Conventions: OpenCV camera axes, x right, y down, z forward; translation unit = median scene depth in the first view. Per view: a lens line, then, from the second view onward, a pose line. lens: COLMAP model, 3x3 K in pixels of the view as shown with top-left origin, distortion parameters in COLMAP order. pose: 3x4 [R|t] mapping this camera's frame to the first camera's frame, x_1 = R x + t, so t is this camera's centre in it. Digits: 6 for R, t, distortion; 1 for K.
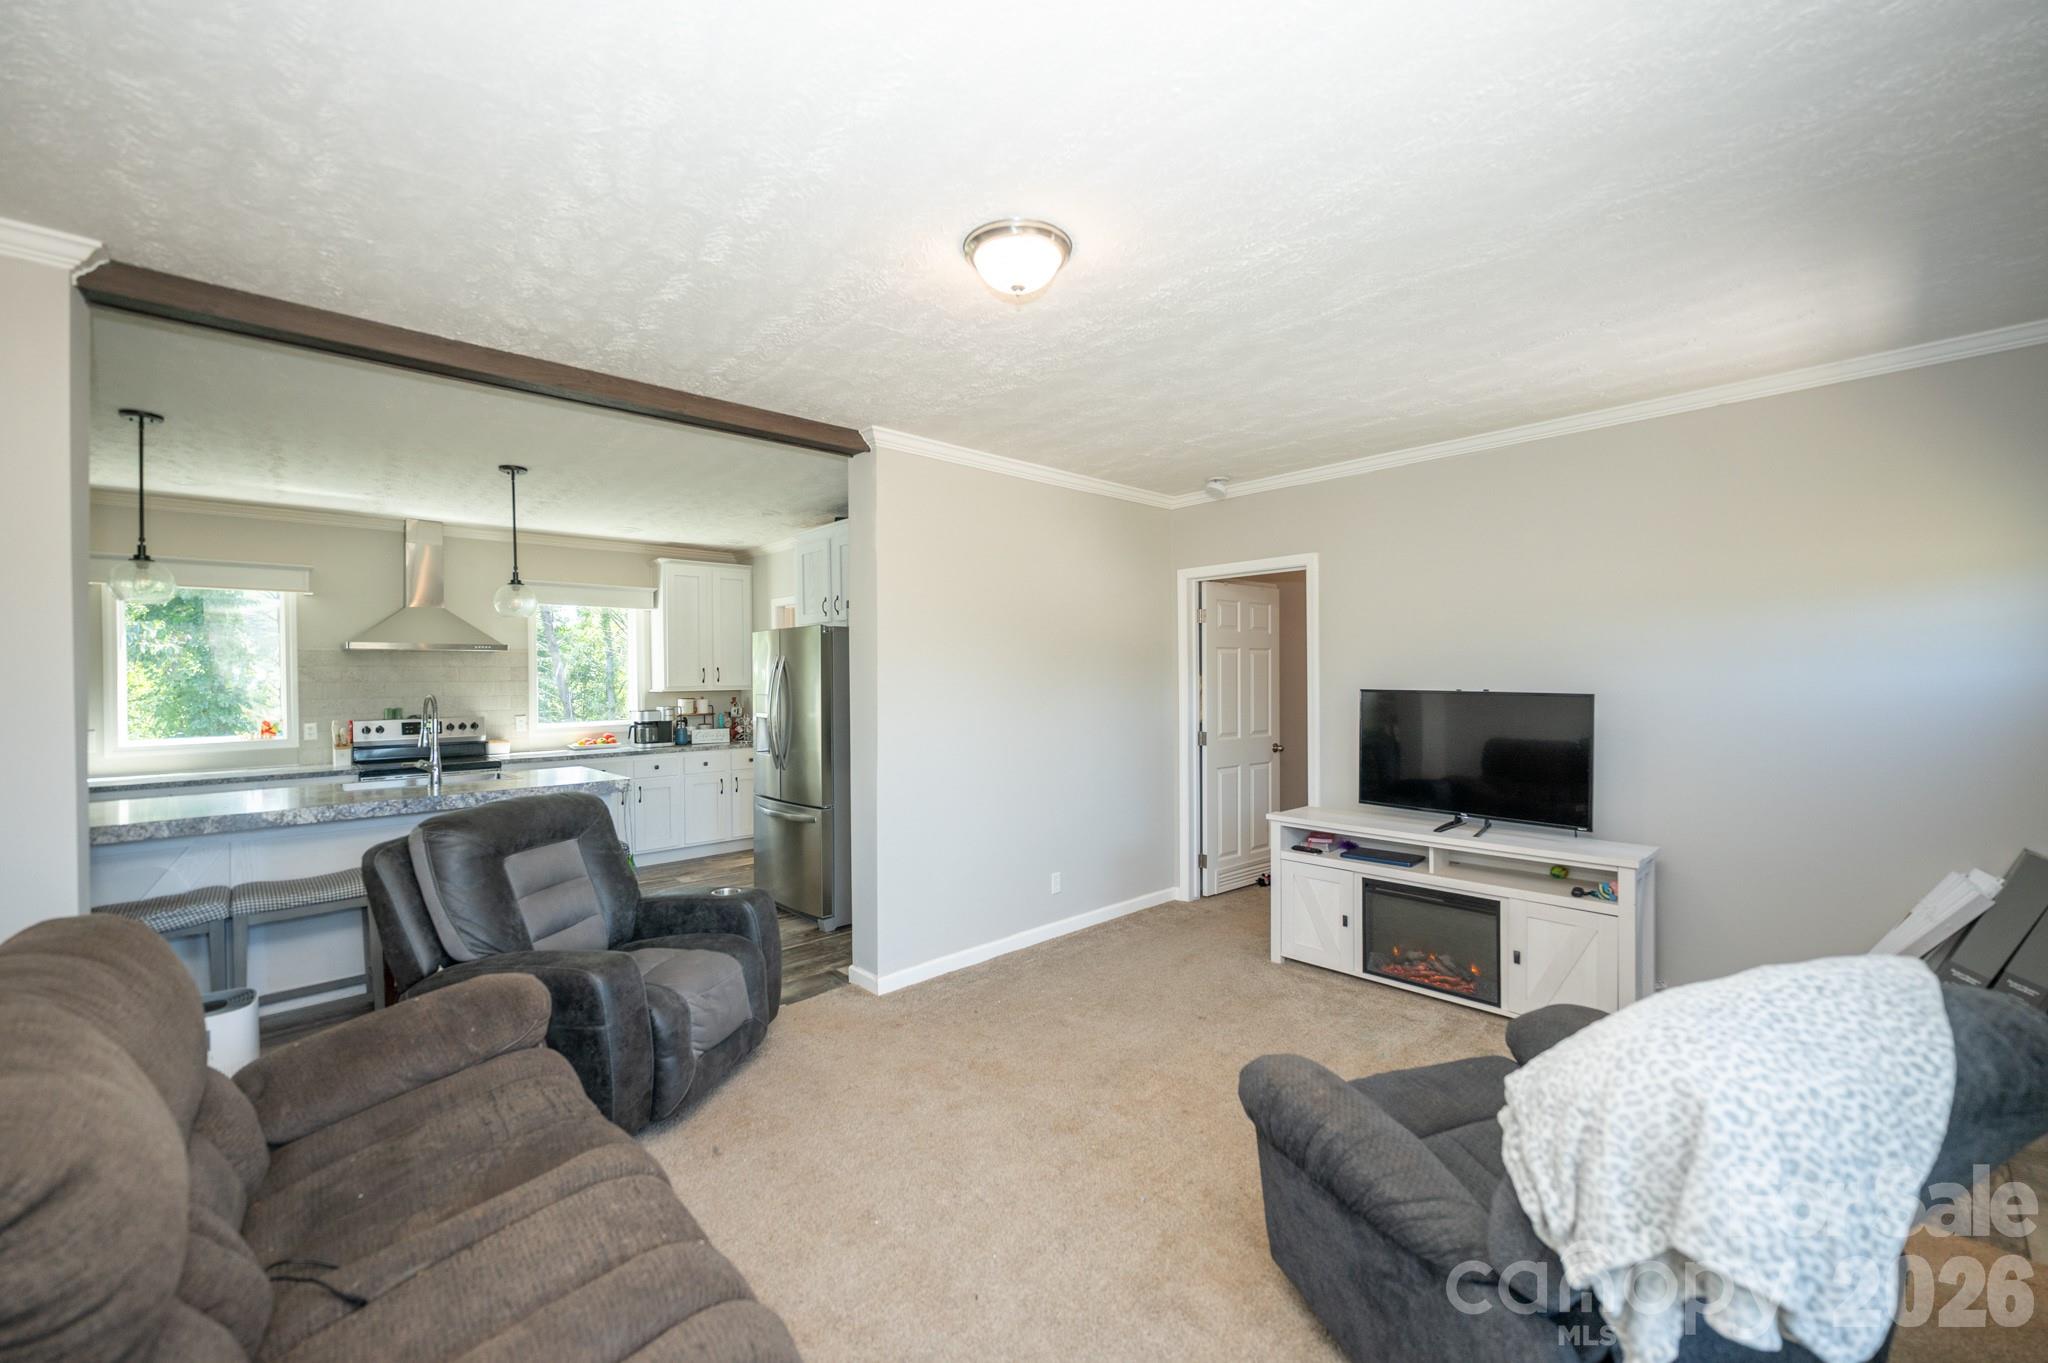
lens RADIAL K [[821.1, 0, 1041.6], [0, 821.1, 680.0], [0, 0, 1]] dist [-0.008424, 0.000761]
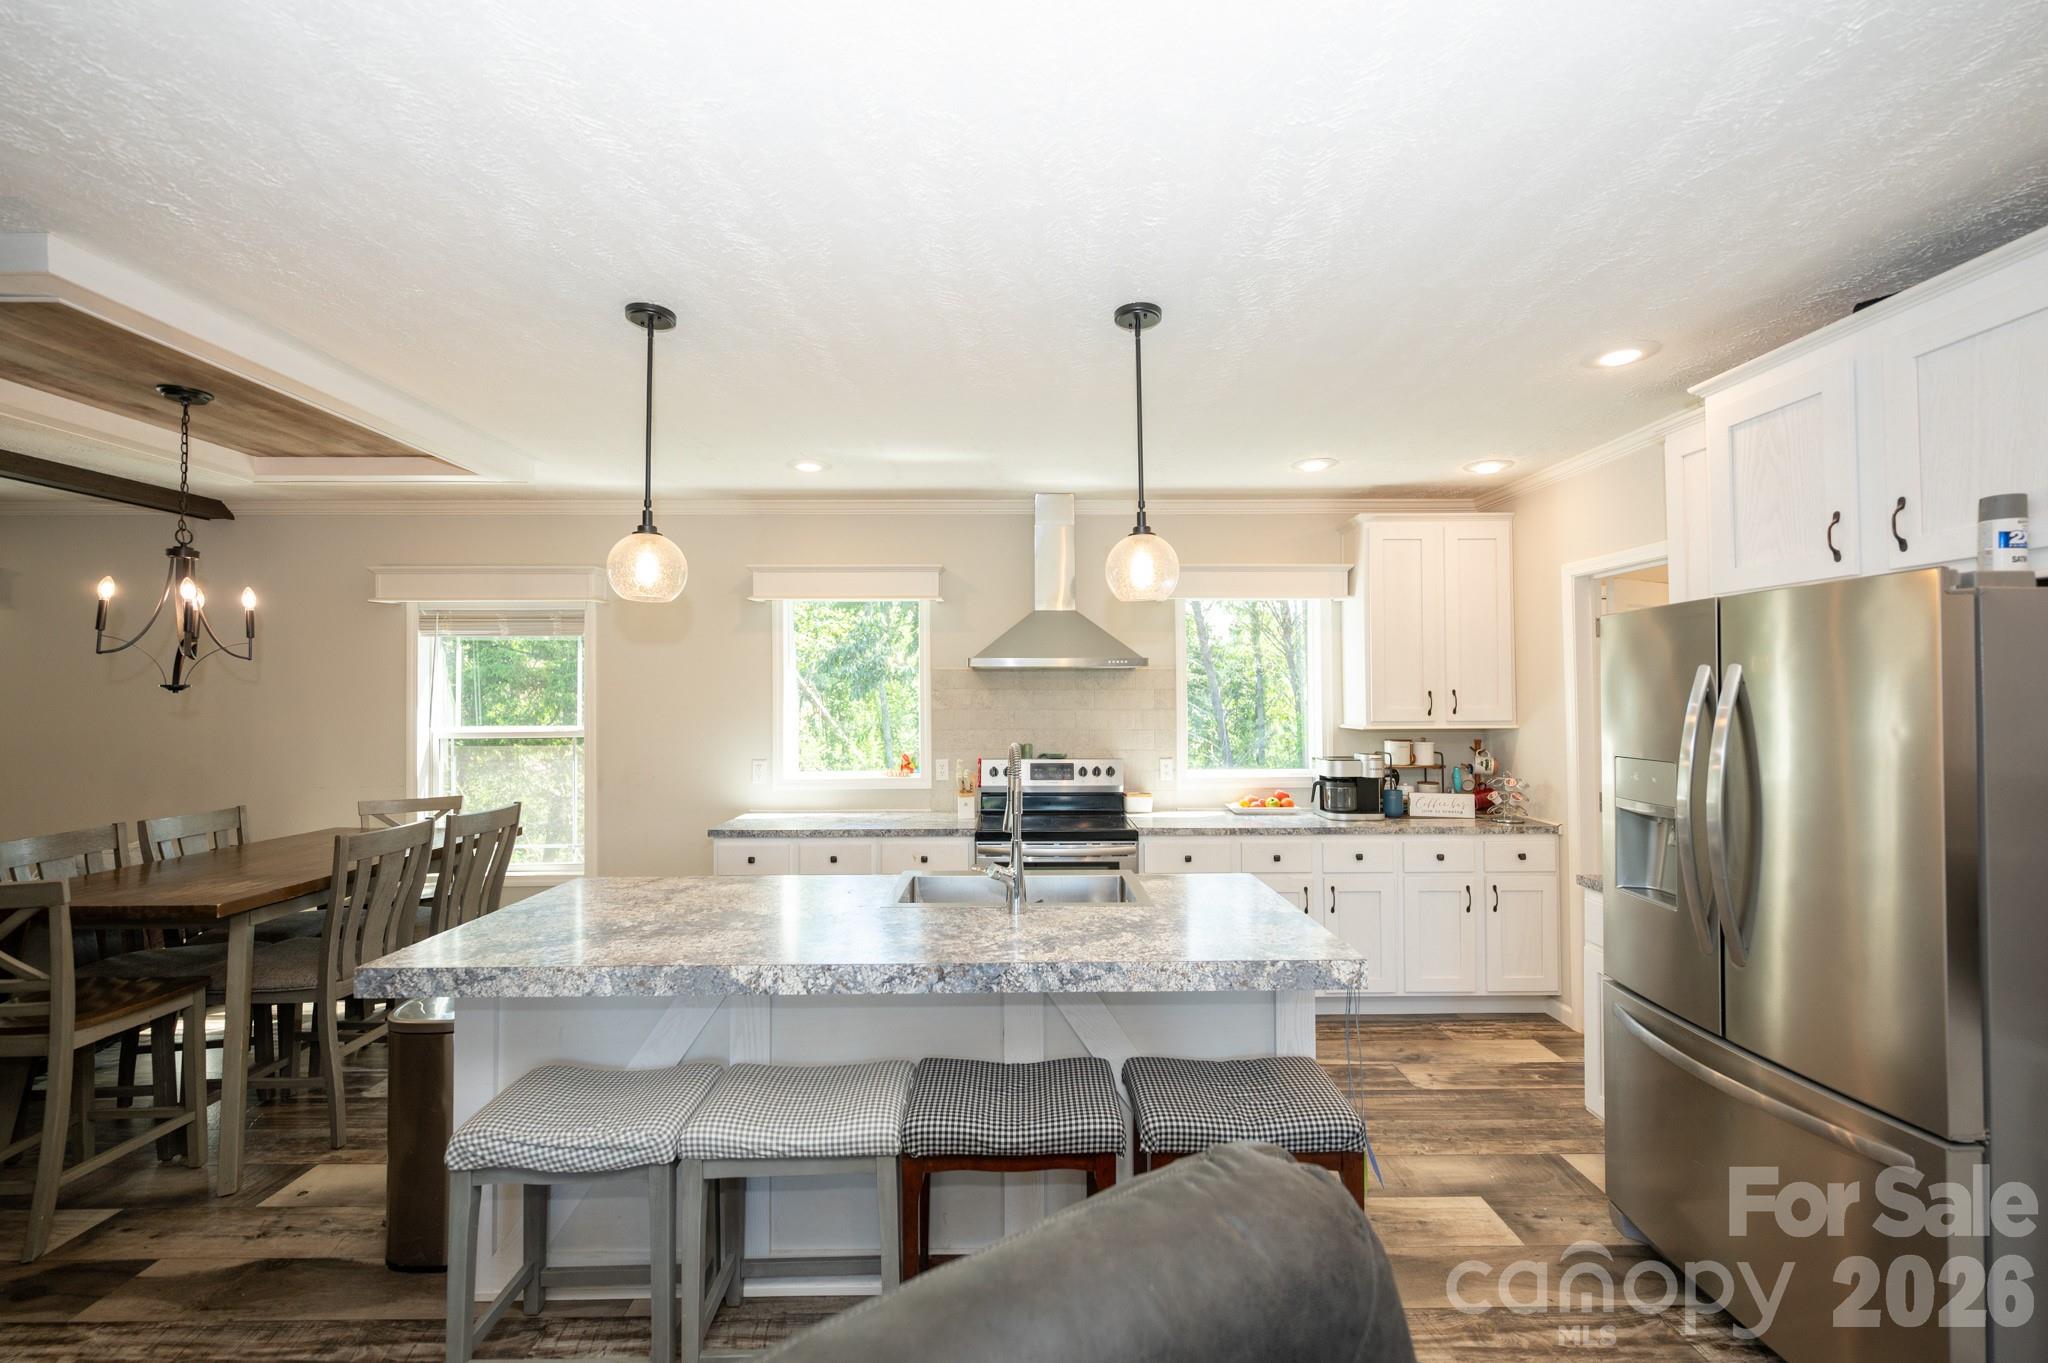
lens RADIAL K [[837.8, 0, 1031.0], [0, 837.8, 680.2], [0, 0, 1]] dist [-0.002648, -0.000231]
pose [[0.733982, -0.005718, -0.679144, -0.224250], [-0.007038, 0.999847, -0.016024, -0.011090], [0.679132, 0.016542, 0.733830, 0.377625]]
